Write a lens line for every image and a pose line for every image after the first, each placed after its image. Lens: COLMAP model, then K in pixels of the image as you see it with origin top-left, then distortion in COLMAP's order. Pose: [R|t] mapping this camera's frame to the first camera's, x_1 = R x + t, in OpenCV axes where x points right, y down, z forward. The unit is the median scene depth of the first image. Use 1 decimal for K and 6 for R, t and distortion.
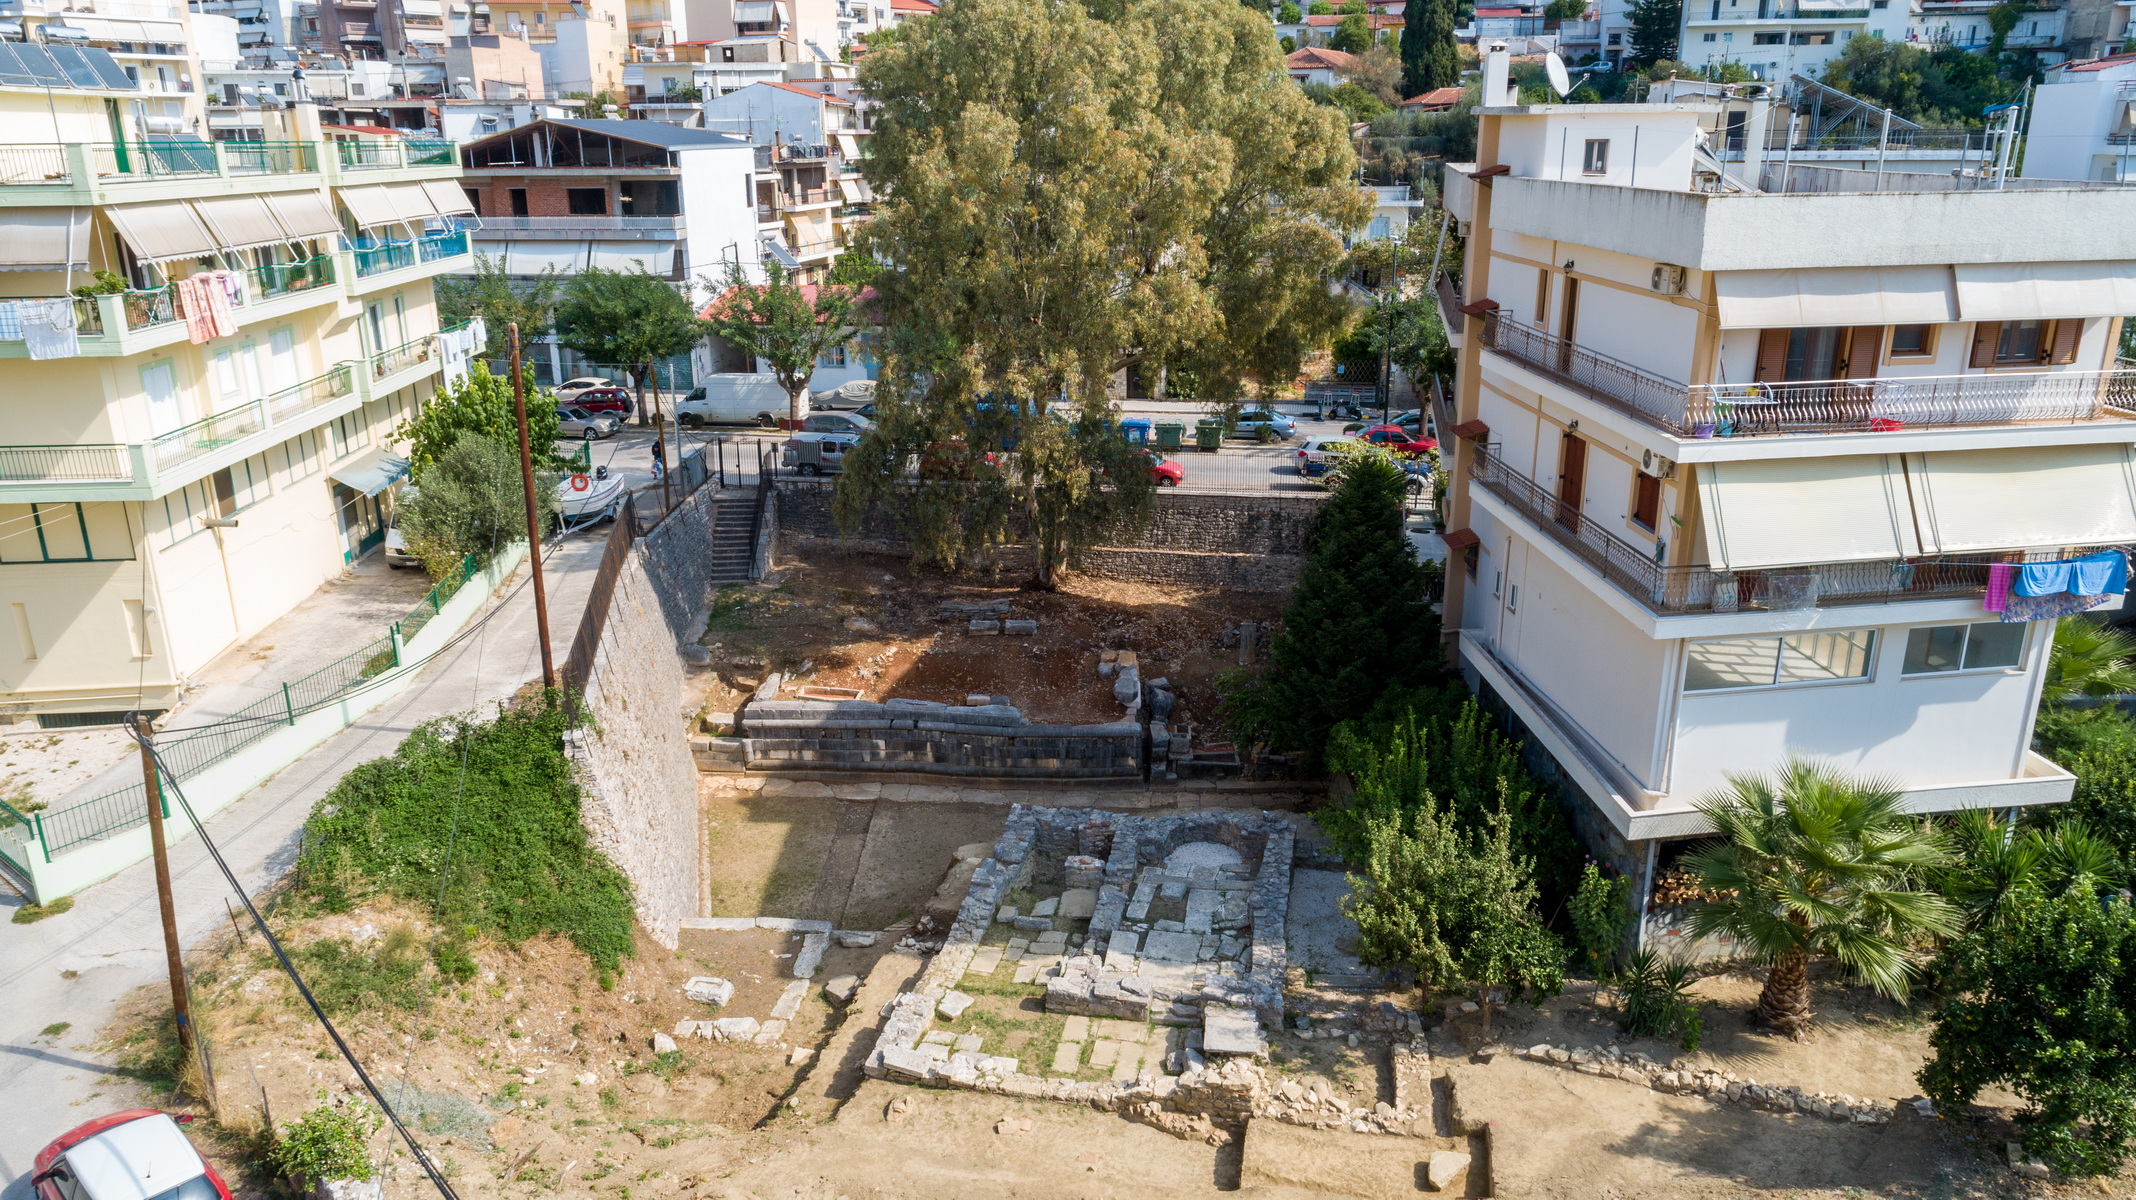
lens RADIAL K [[1439.6, 0, 1065.5], [0, 1439.6, 591.9], [0, 0, 1]] dist [-0.012103, 0.009297]
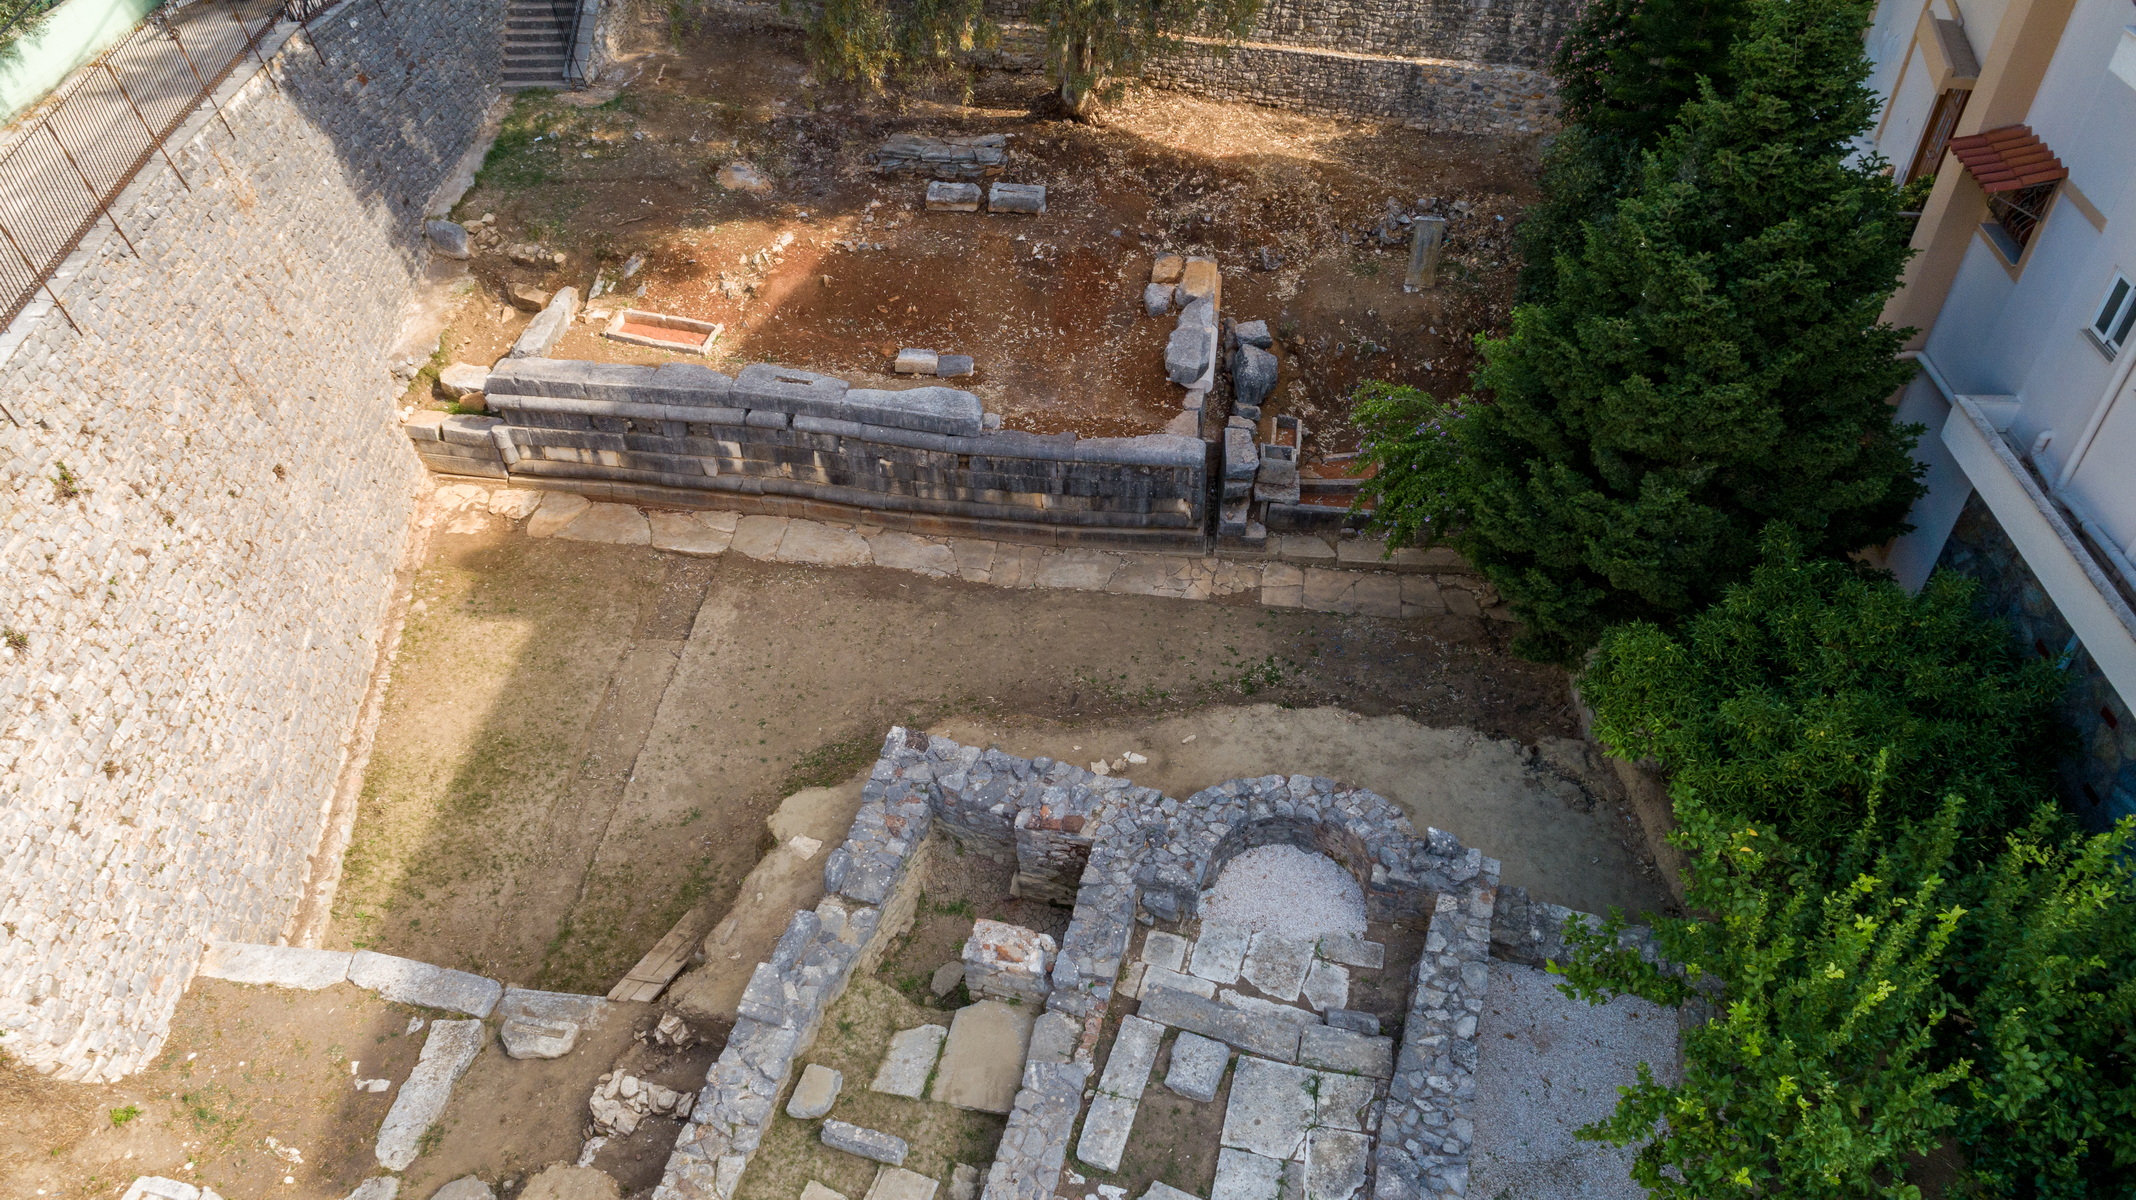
lens RADIAL K [[1439.6, 0, 1065.5], [0, 1439.6, 591.9], [0, 0, 1]] dist [-0.012103, 0.009297]
pose [[0.995484, 0.059495, -0.073976, 0.053509], [-0.024723, 0.914838, 0.403064, -0.086630], [0.091656, -0.399415, 0.912177, 0.599744]]
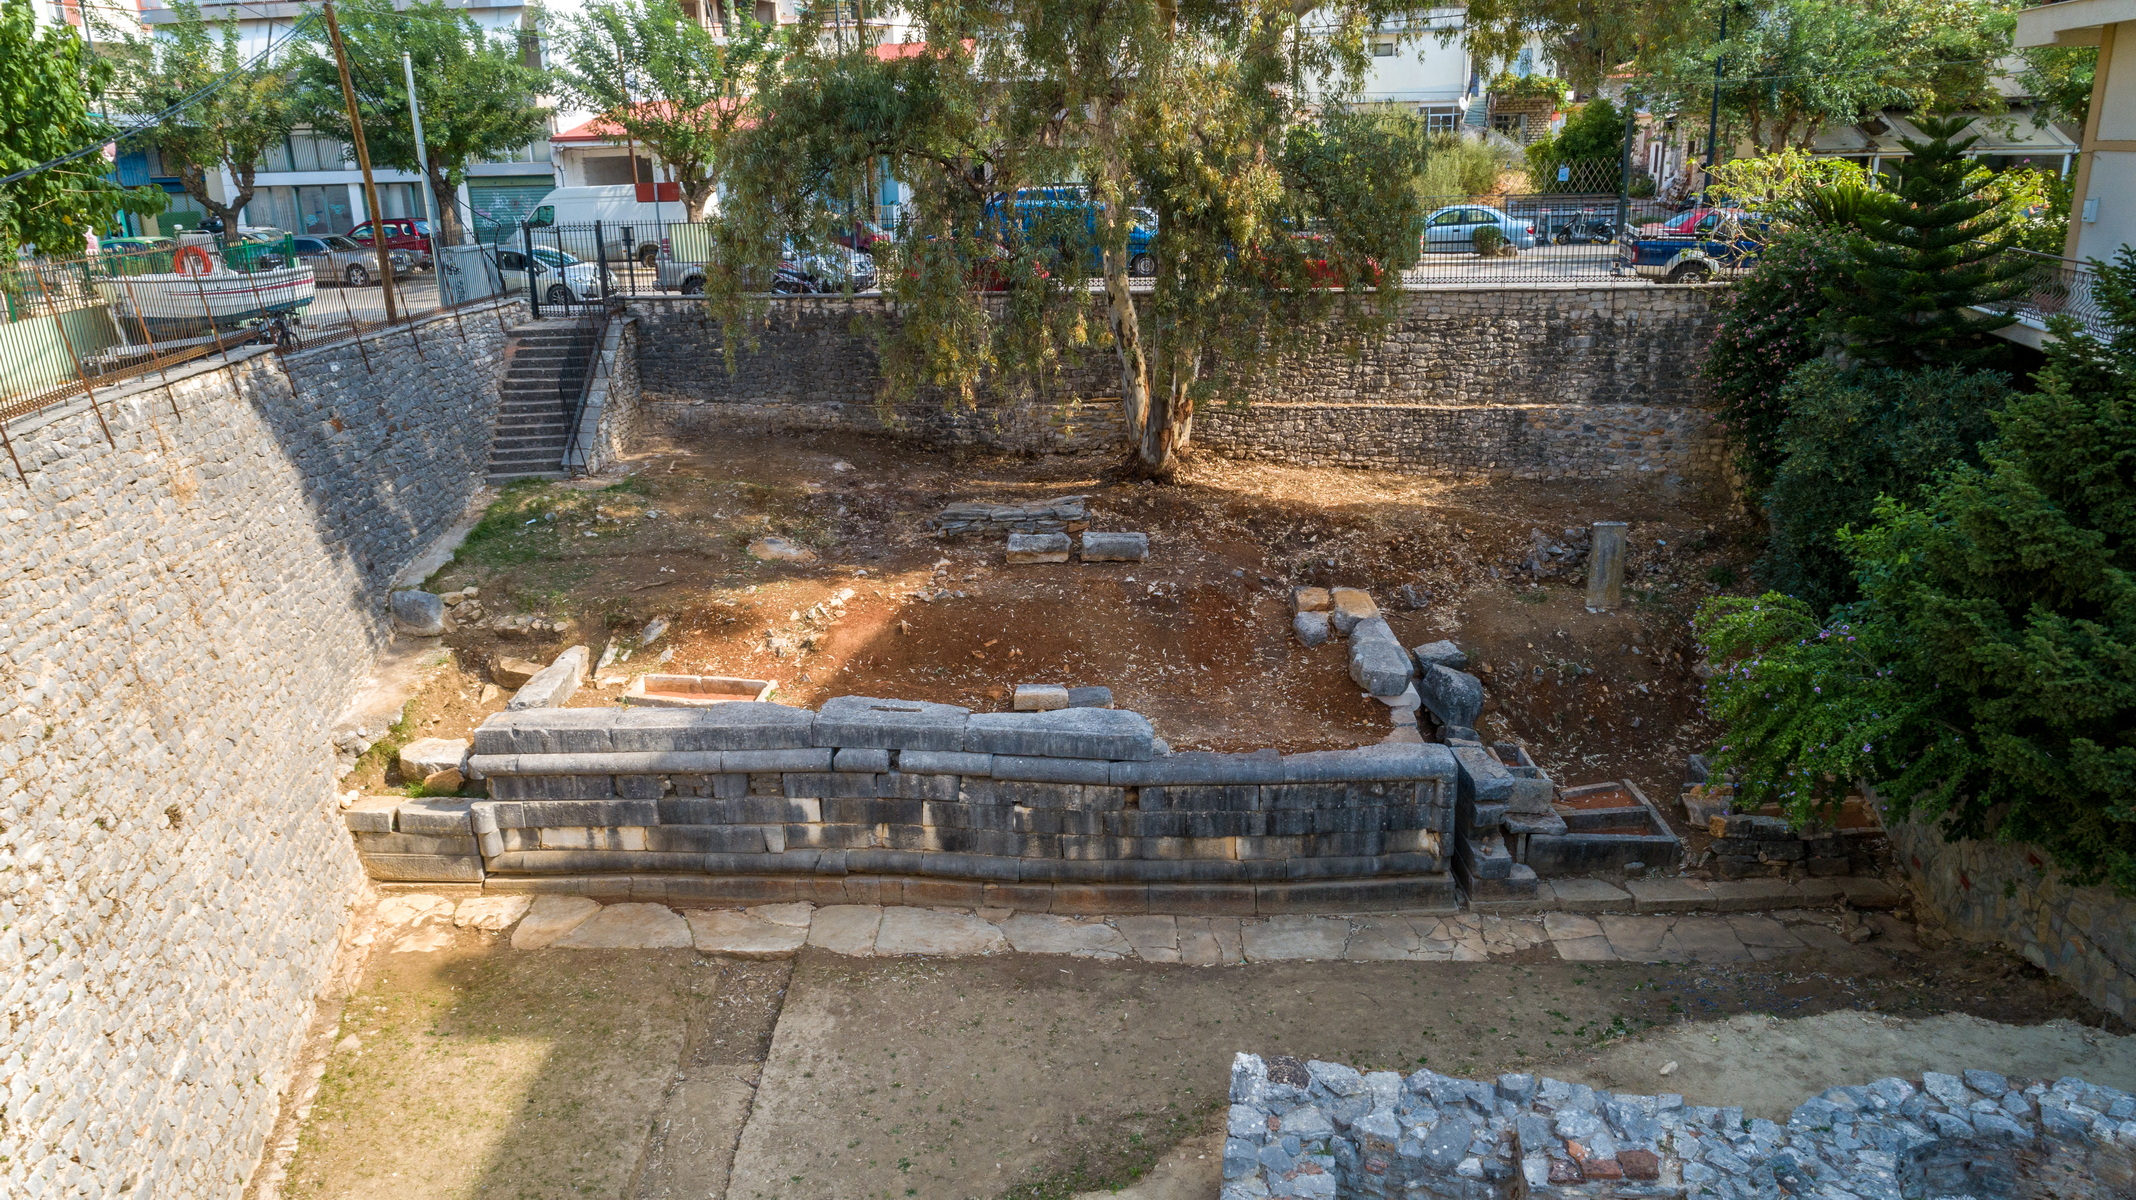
lens RADIAL K [[1439.6, 0, 1065.5], [0, 1439.6, 591.9], [0, 0, 1]] dist [-0.012103, 0.009297]
pose [[0.999817, -0.018536, 0.004667, -0.069833], [0.018566, 0.999806, -0.006501, 0.059613], [-0.004546, 0.006586, 0.999968, 0.730946]]
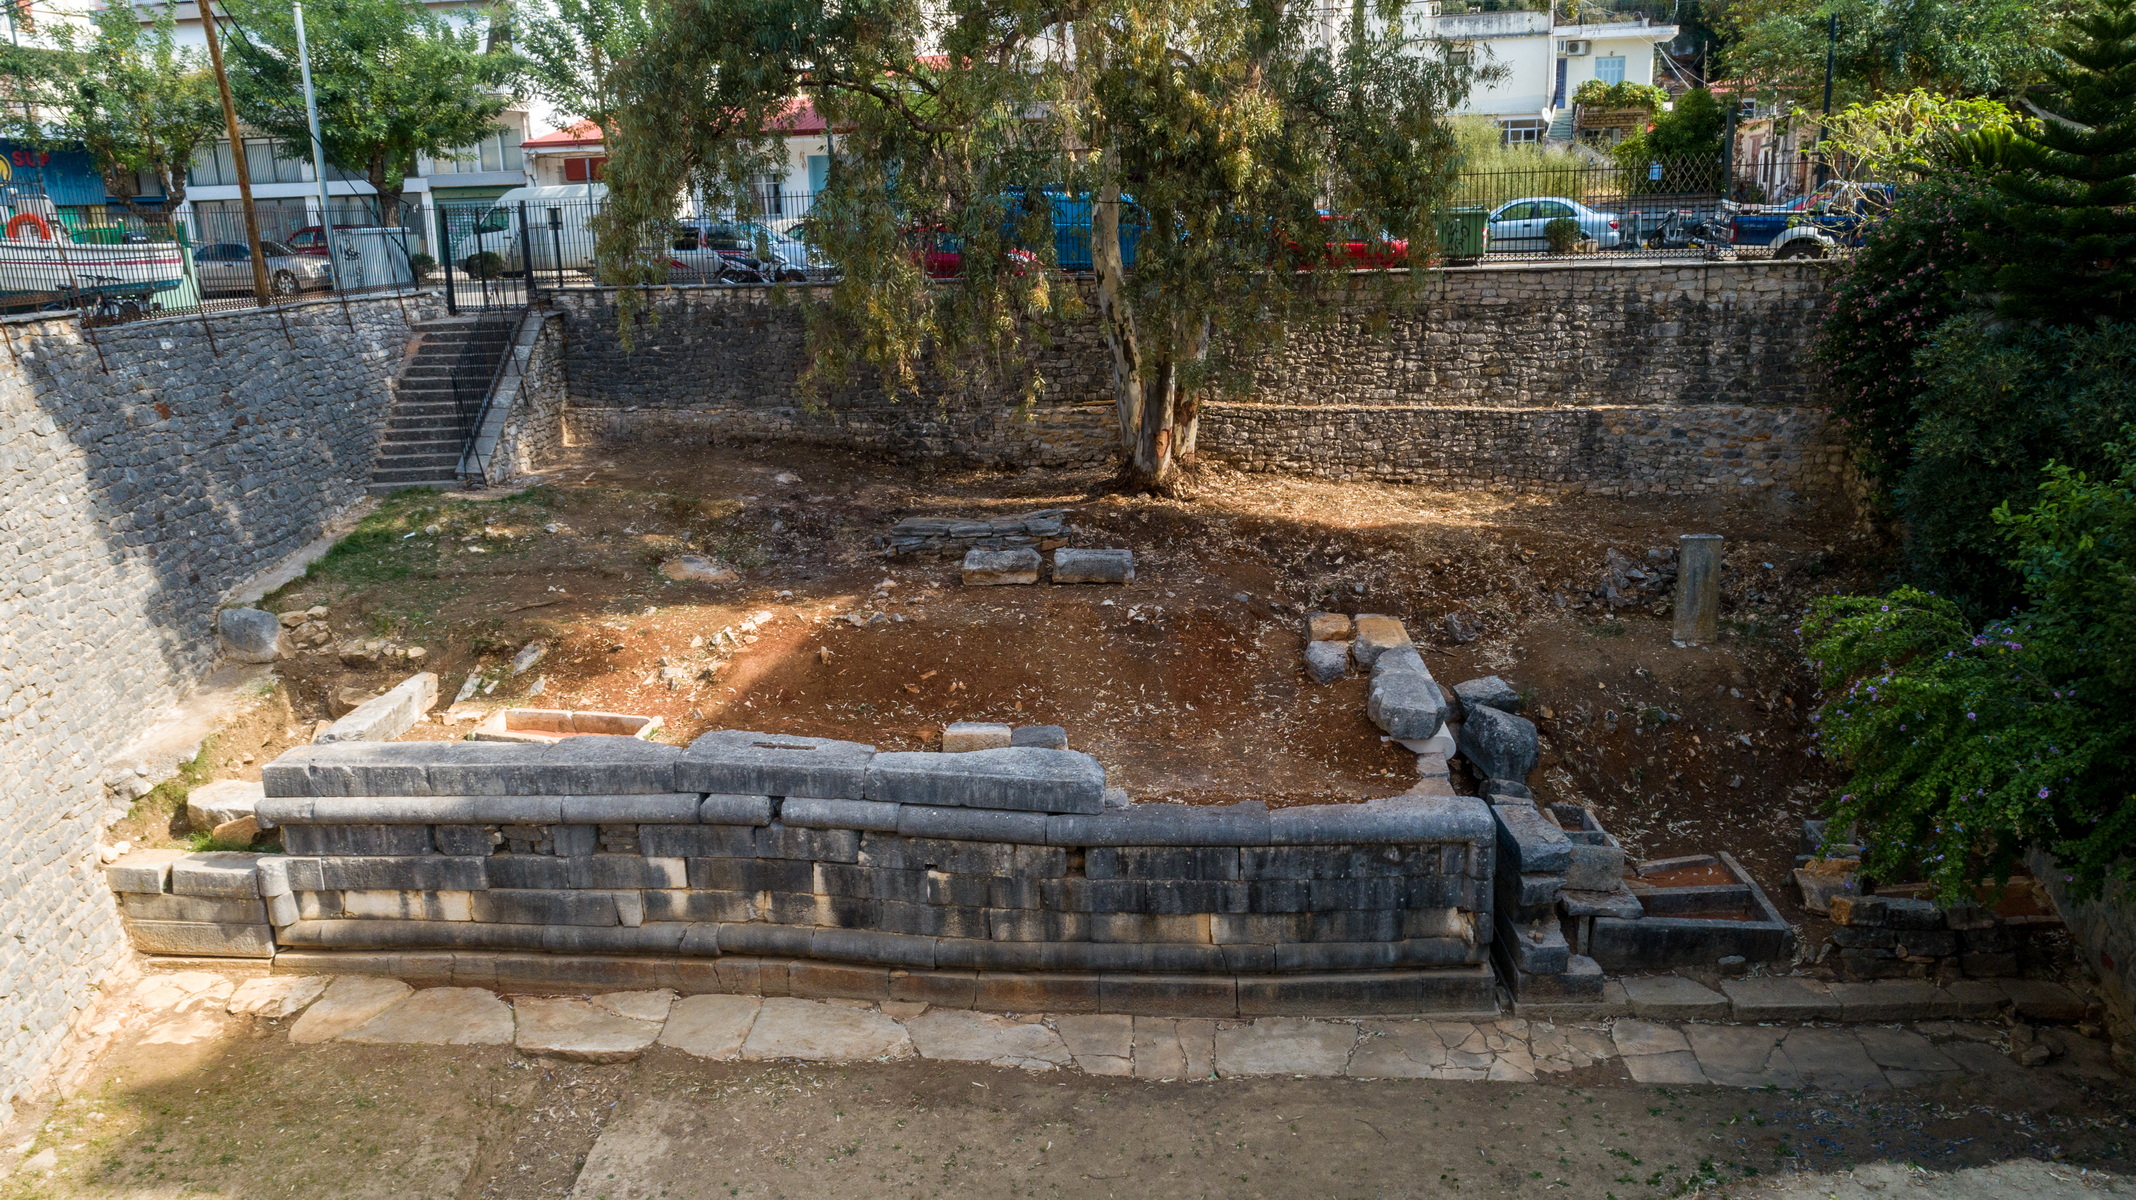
lens RADIAL K [[1554.2, 0, 1065.5], [0, 1554.2, 591.9], [0, 0, 1]] dist [-0.012480, 0.008696]
pose [[0.999278, -0.012299, -0.035941, -0.032973], [0.010154, 0.998191, -0.059252, 0.079946], [0.036605, 0.058844, 0.997596, 0.804972]]
